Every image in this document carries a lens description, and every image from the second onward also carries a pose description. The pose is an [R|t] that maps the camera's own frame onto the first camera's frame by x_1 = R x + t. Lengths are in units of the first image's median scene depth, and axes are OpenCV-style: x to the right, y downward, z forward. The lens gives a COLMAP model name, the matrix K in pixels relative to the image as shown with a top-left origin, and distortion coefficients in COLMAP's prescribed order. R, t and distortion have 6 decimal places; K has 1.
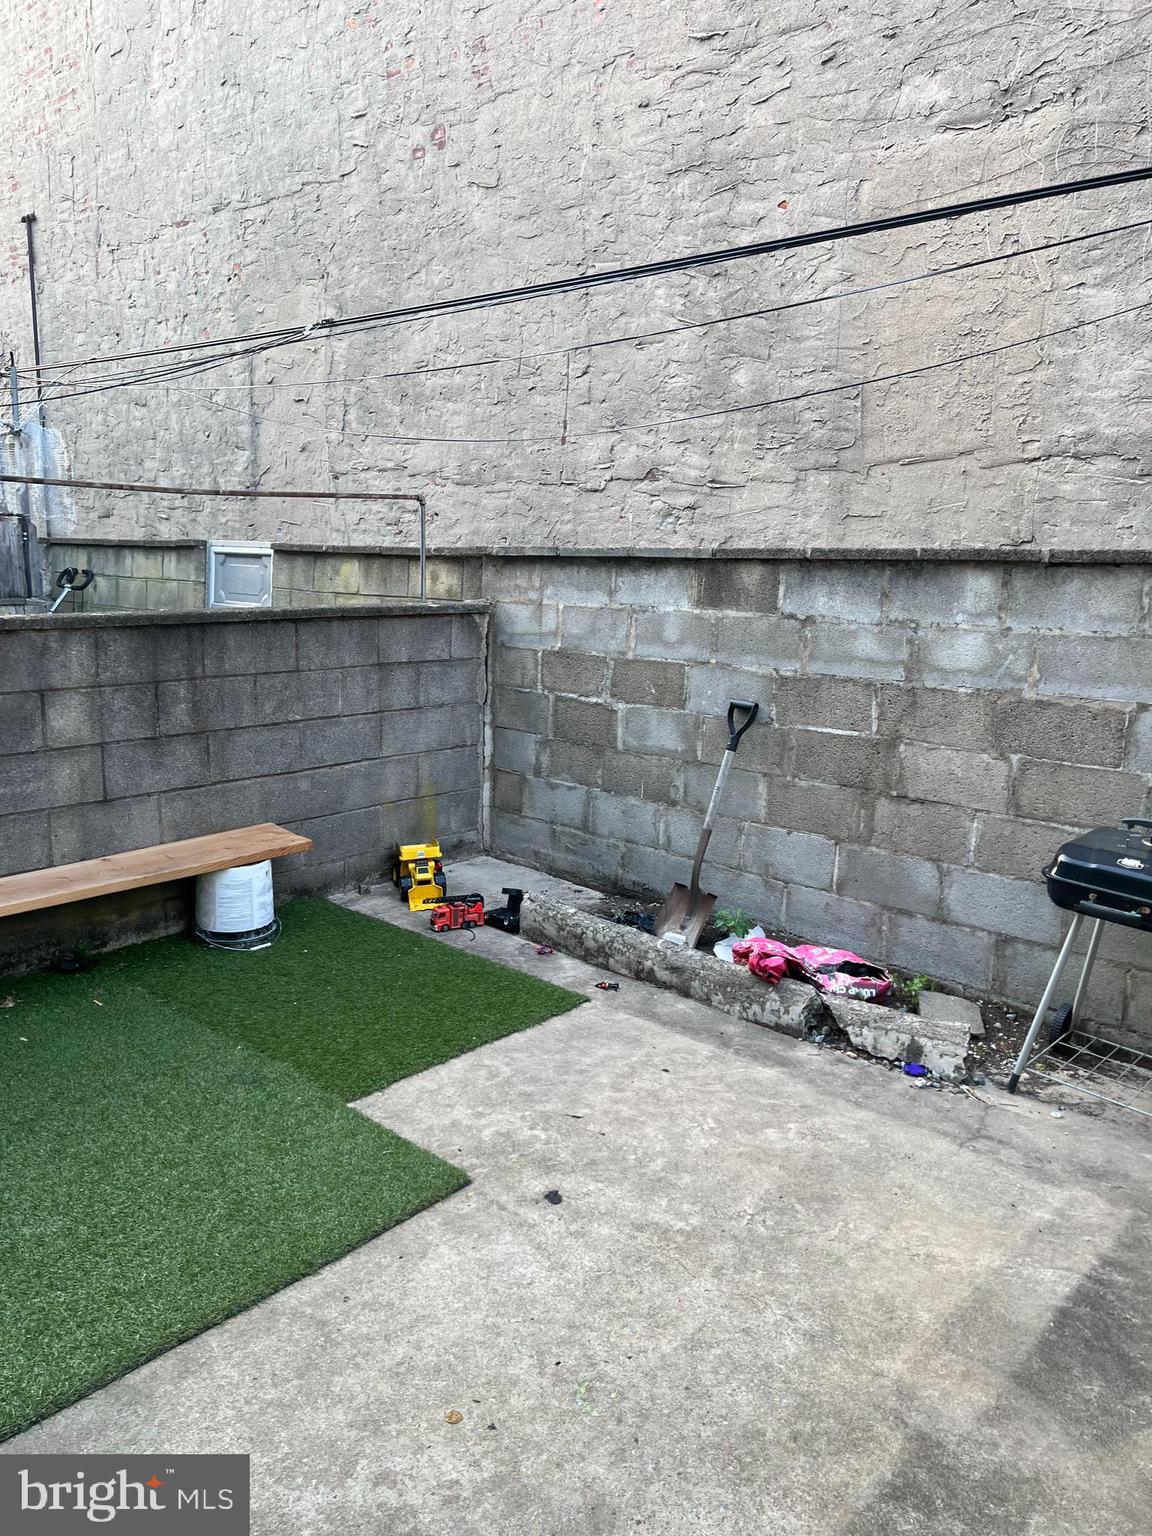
lens RADIAL K [[1152.5, 0, 575.6], [0, 1152.5, 767.6], [0, 0, 1]] dist [0.008431, -0.009538]
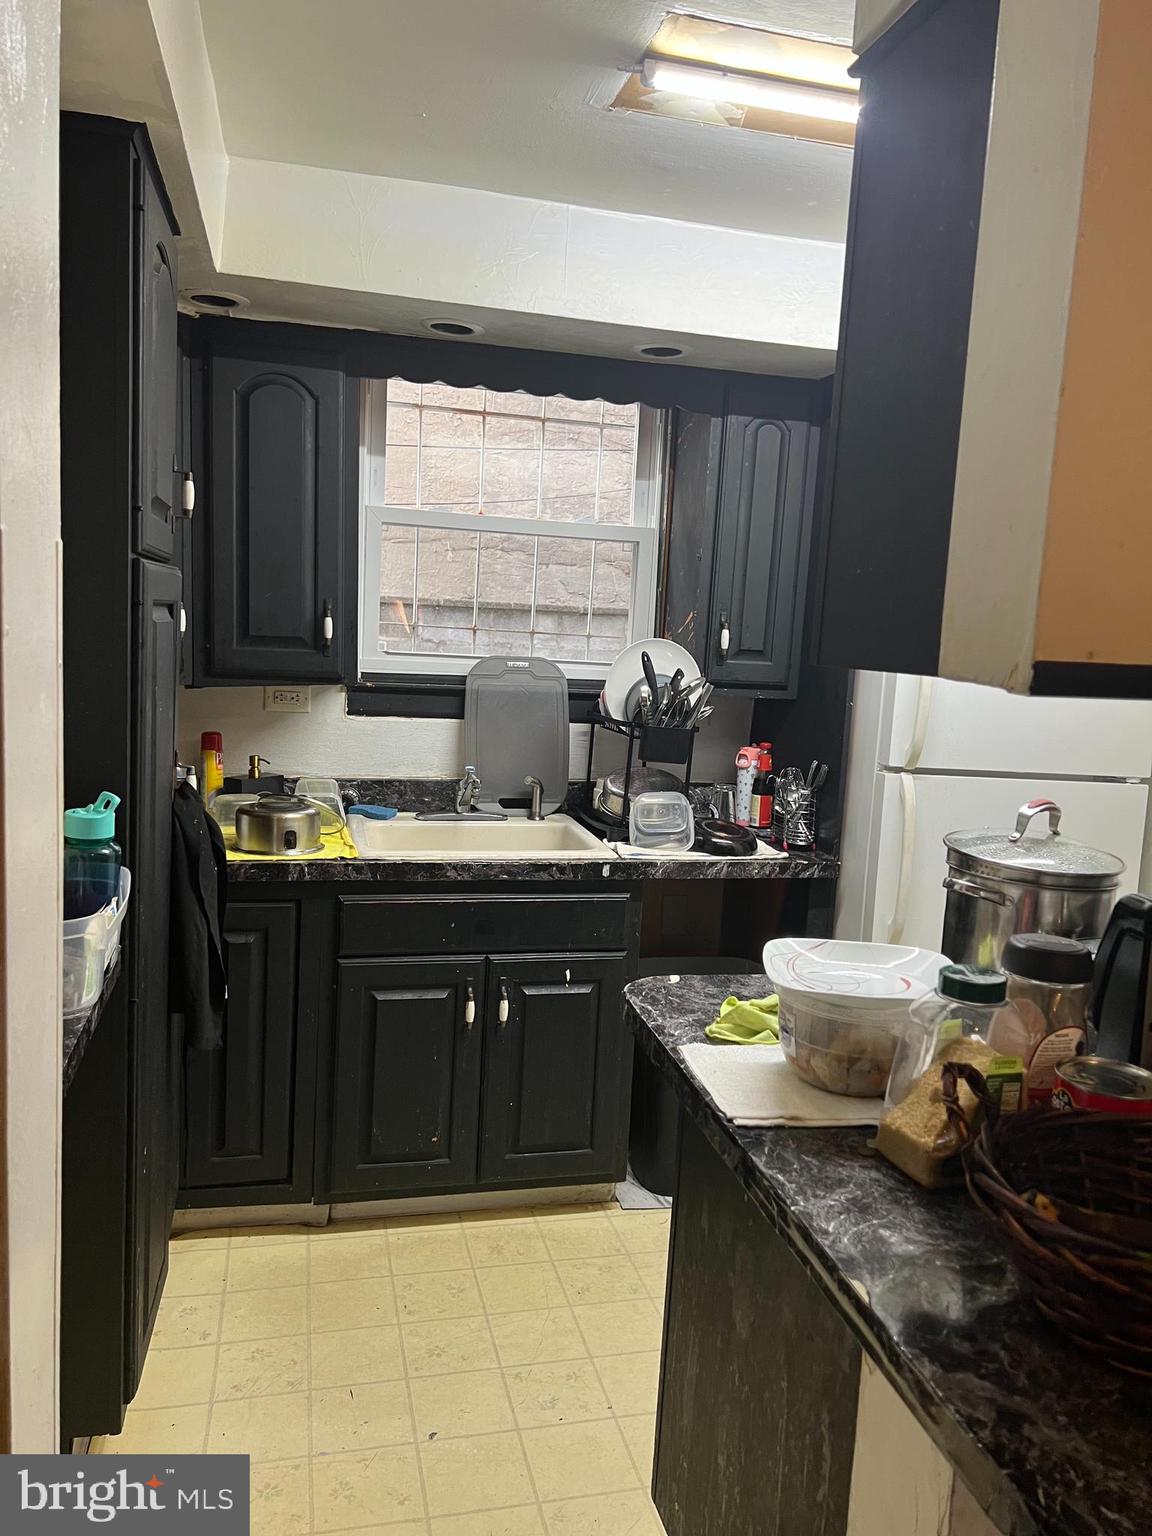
lens RADIAL K [[1152.5, 0, 576.7], [0, 1152.5, 769.0], [0, 0, 1]] dist [0.008431, -0.009538]
pose [[0.549884, -0.094949, 0.829827, -1.069386], [0.111024, 0.993010, 0.040050, 0.004850], [-0.827829, 0.070108, 0.556582, -0.051810]]
